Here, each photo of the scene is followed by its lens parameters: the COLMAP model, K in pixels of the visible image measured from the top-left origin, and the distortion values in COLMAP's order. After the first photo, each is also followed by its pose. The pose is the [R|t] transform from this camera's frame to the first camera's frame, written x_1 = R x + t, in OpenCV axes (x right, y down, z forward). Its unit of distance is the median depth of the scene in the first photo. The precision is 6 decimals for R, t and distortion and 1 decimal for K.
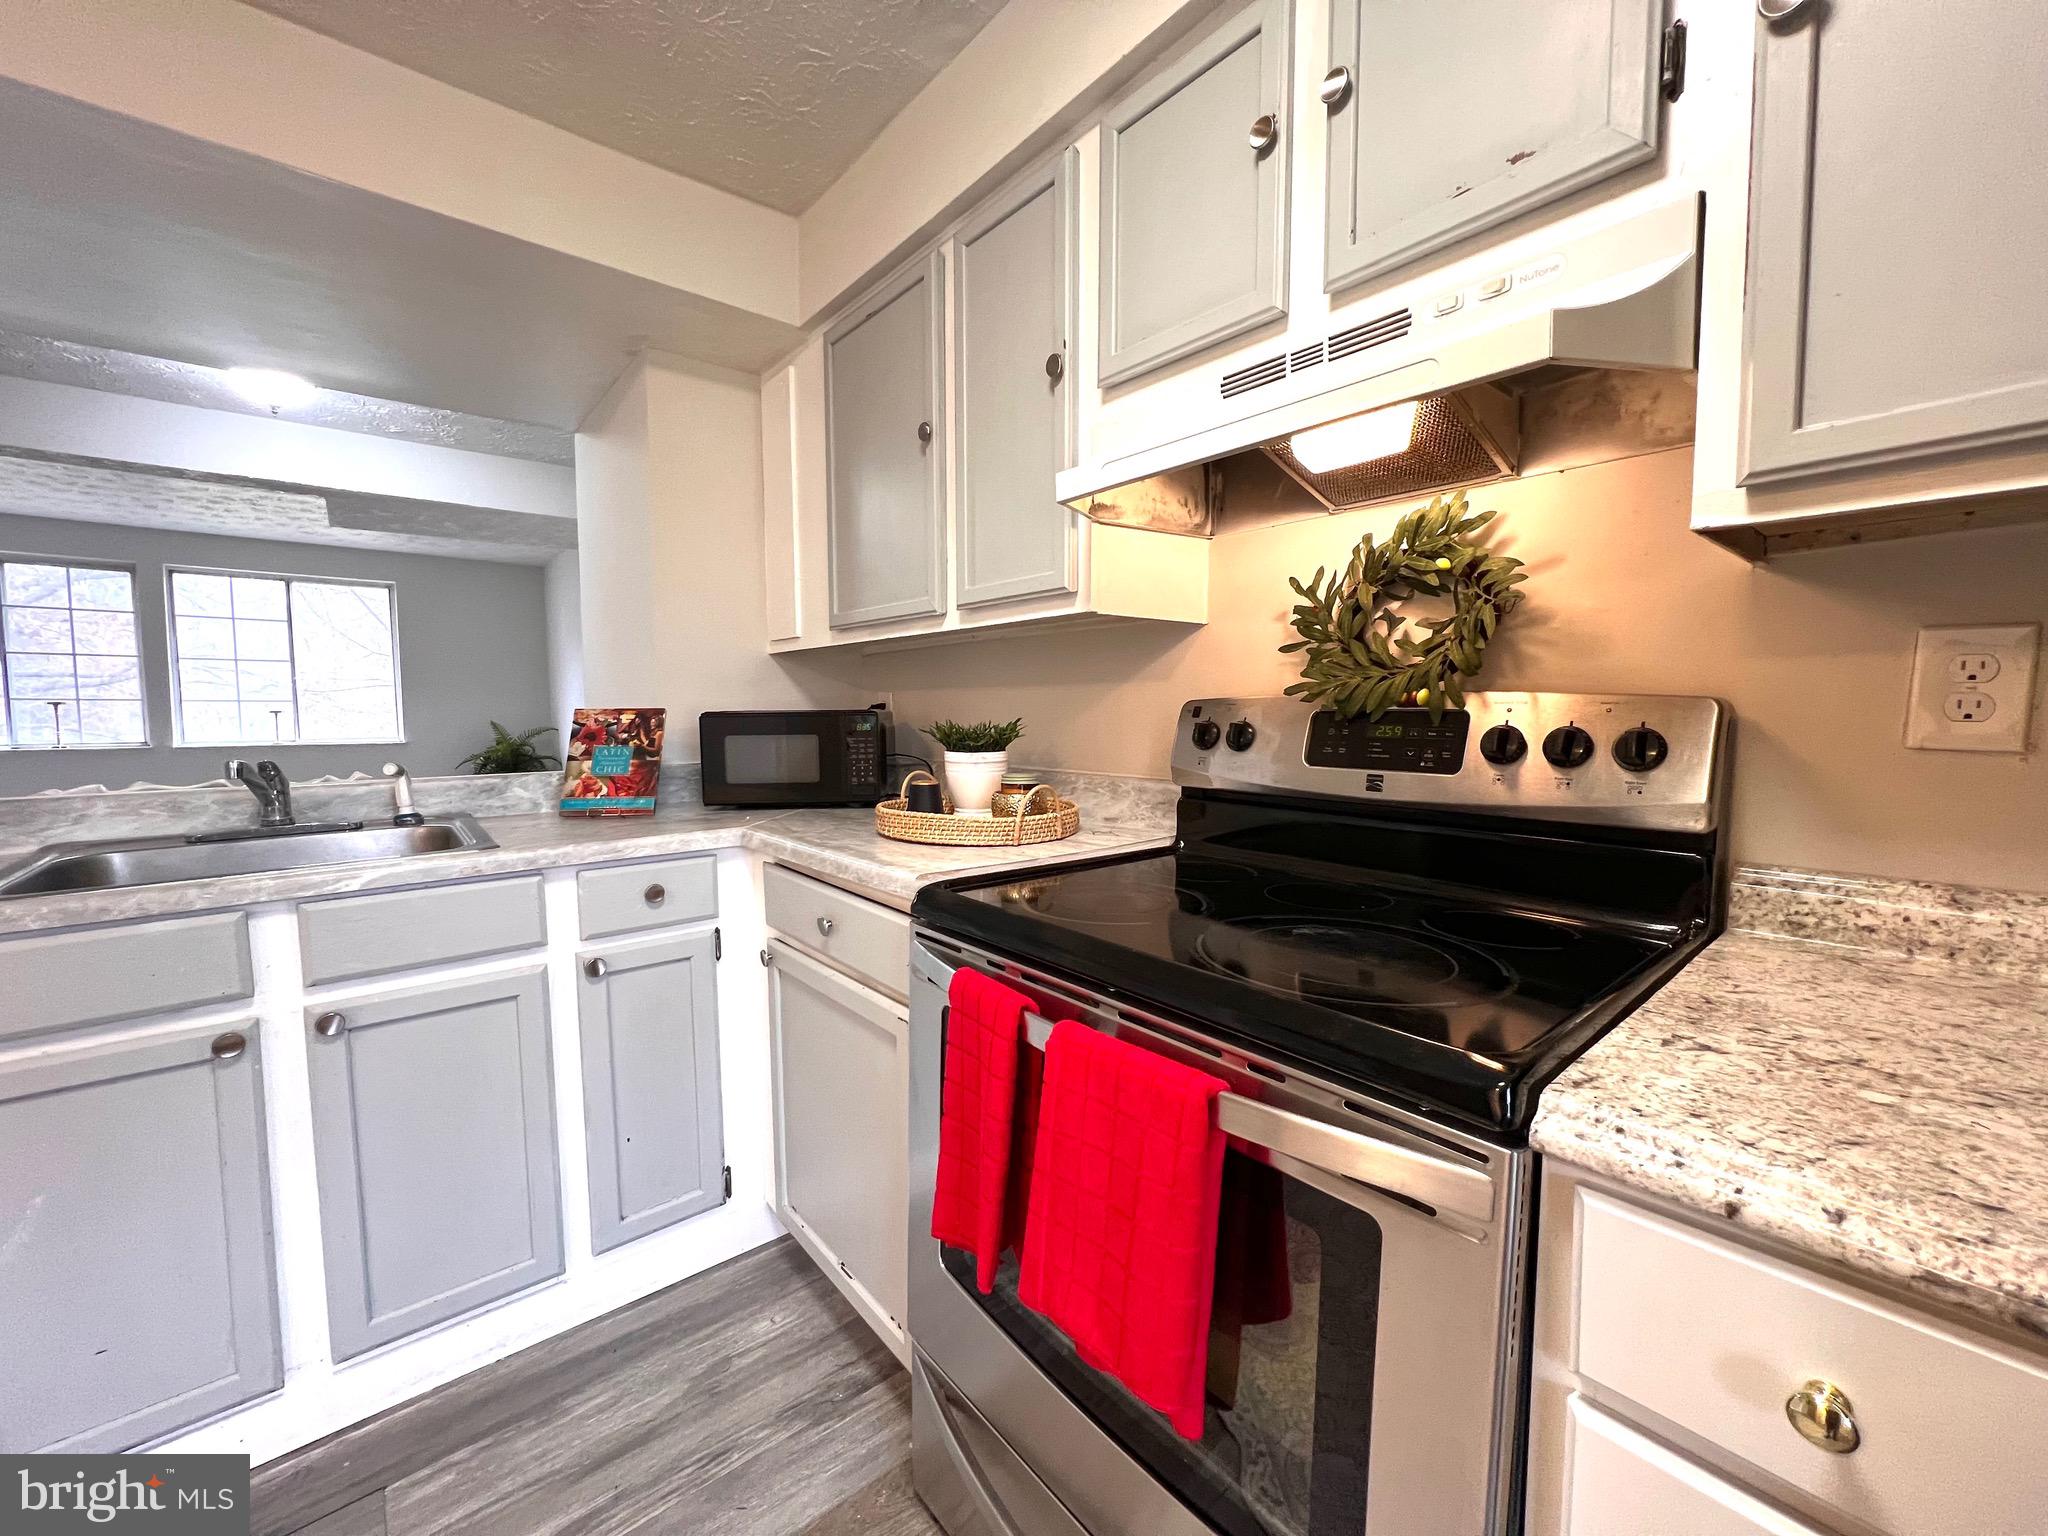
lens RADIAL K [[820.3, 0, 1019.3], [0, 820.3, 769.9], [0, 0, 1]] dist [-0.000635, -0.000120]
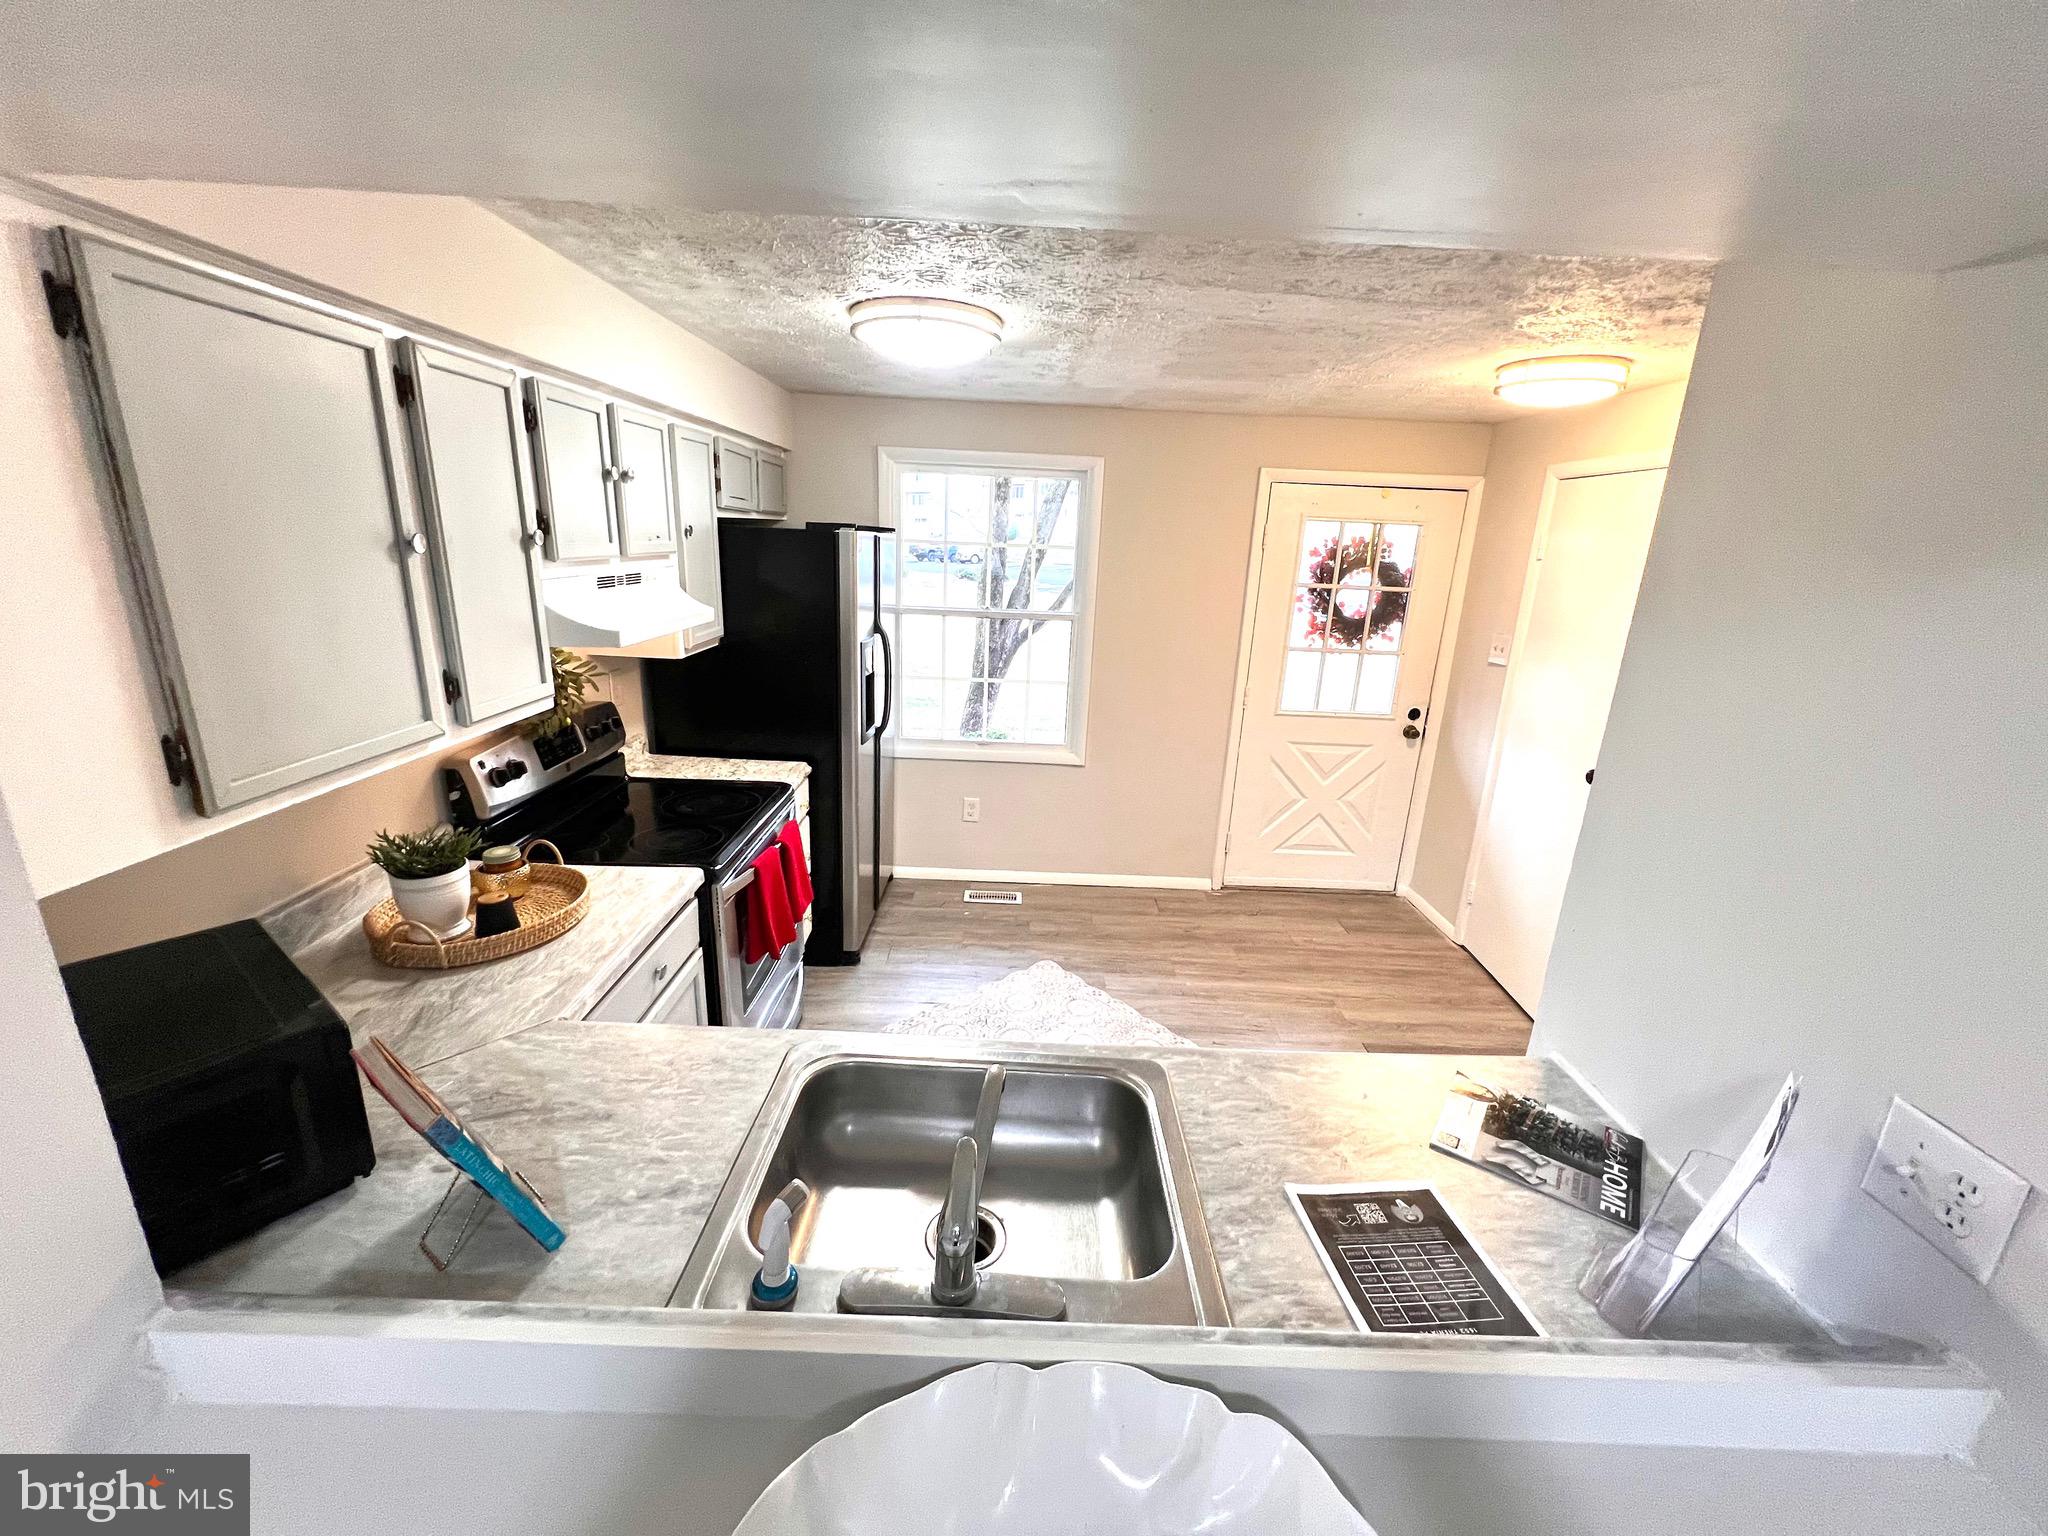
lens RADIAL K [[820.3, 0, 1019.3], [0, 820.3, 769.9], [0, 0, 1]] dist [-0.000635, -0.000120]
pose [[-0.770362, -0.205080, 0.603726, -1.464571], [0.007919, 0.943711, 0.330675, -0.567509], [-0.637558, 0.259521, -0.725375, 1.567889]]
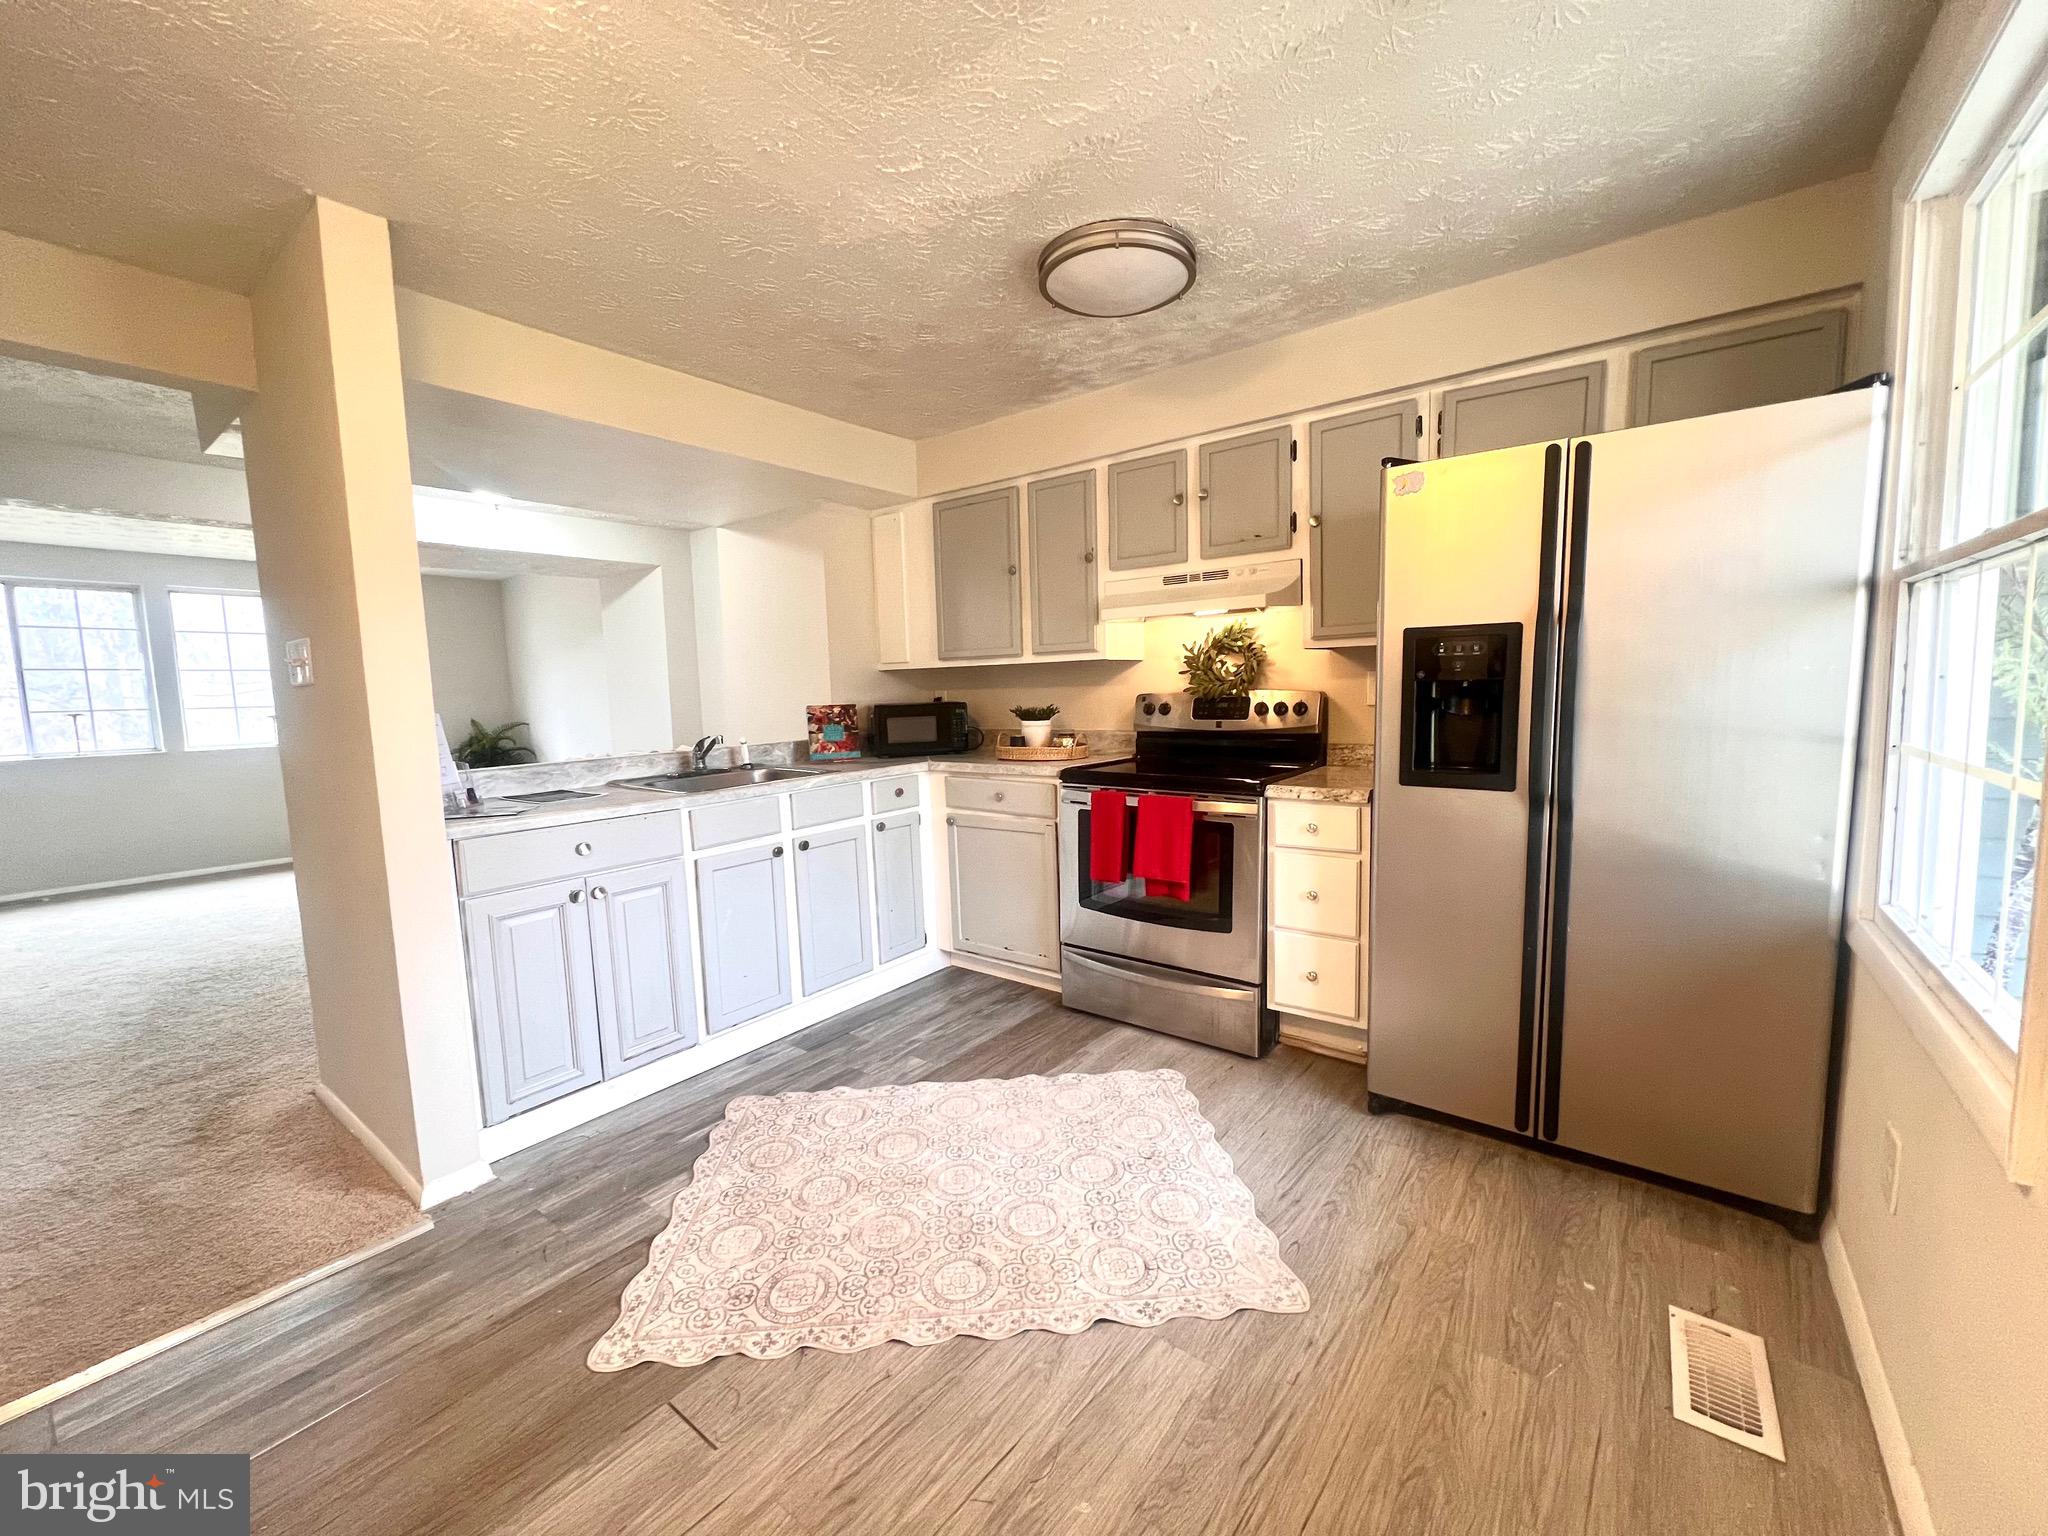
lens RADIAL K [[814.1, 0, 1023.5], [0, 814.1, 772.1], [0, 0, 1]] dist [-0.000609, -0.000051]
pose [[0.974909, -0.048161, 0.217331, -0.689028], [0.042227, 0.998600, 0.031870, 0.052902], [-0.218561, -0.021893, 0.975578, -1.297457]]
